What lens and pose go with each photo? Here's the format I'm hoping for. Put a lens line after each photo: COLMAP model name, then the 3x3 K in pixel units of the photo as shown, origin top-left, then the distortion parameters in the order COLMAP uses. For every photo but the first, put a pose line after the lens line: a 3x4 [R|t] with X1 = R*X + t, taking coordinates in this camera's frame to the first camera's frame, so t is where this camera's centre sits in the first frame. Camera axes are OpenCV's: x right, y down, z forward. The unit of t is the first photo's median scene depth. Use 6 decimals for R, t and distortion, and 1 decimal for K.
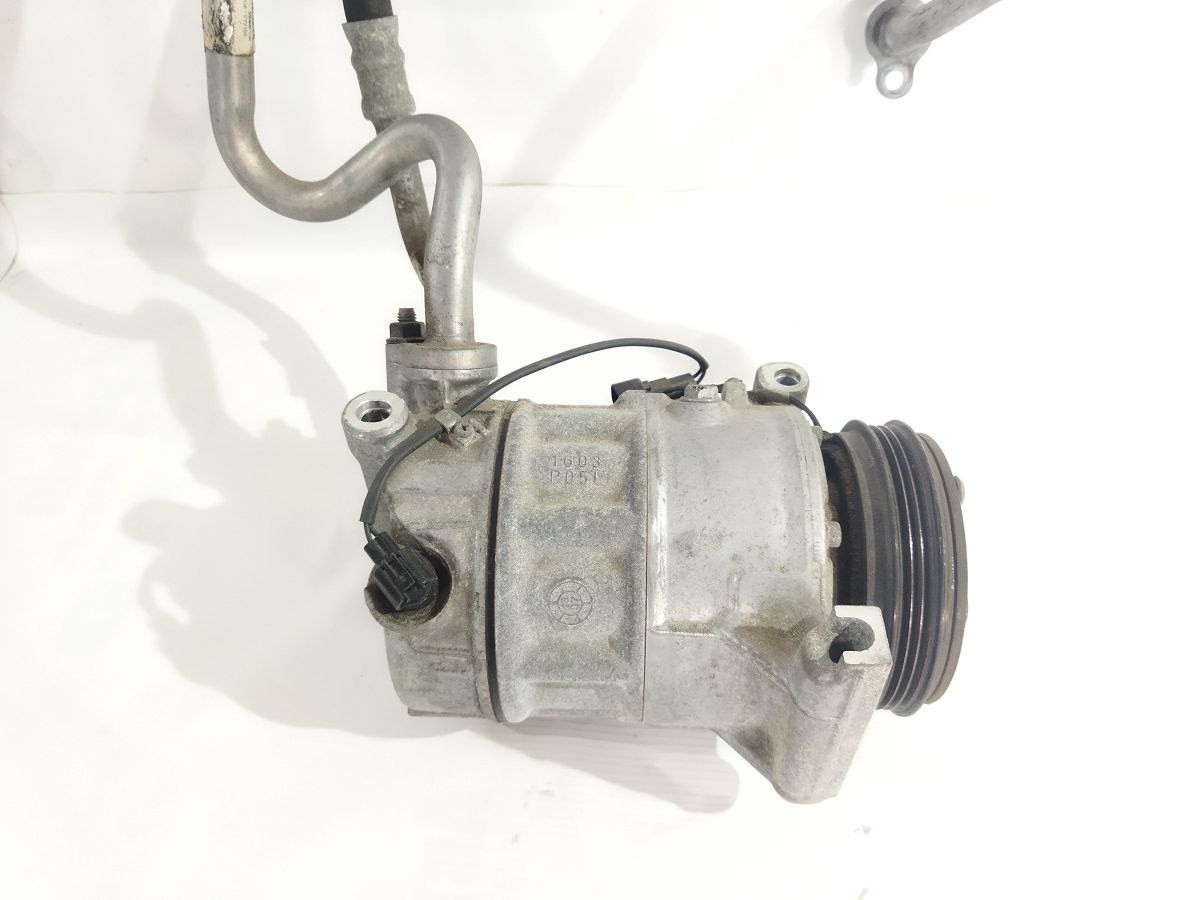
lens RADIAL K [[932.5, 0, 600.0], [0, 932.5, 450.0], [0, 0, 1]] dist [0.106149, -0.248737]
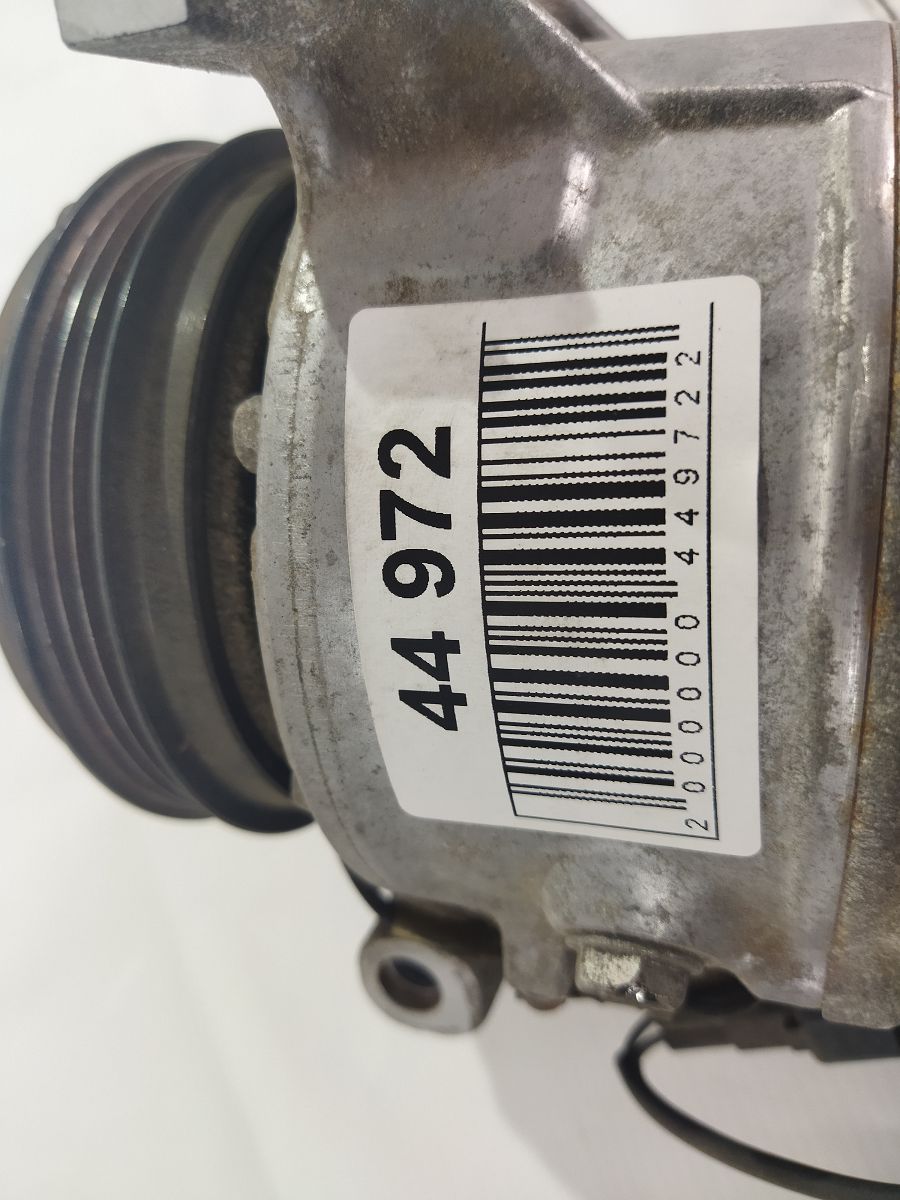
lens RADIAL K [[932.5, 0, 450.0], [0, 932.5, 600.0], [0, 0, 1]] dist [0.106149, -0.248737]
pose [[-0.940744, -0.030599, 0.337736, 0.064751], [0.142904, -0.938946, 0.312983, -0.050016], [0.307539, 0.342700, 0.887680, 0.655123]]
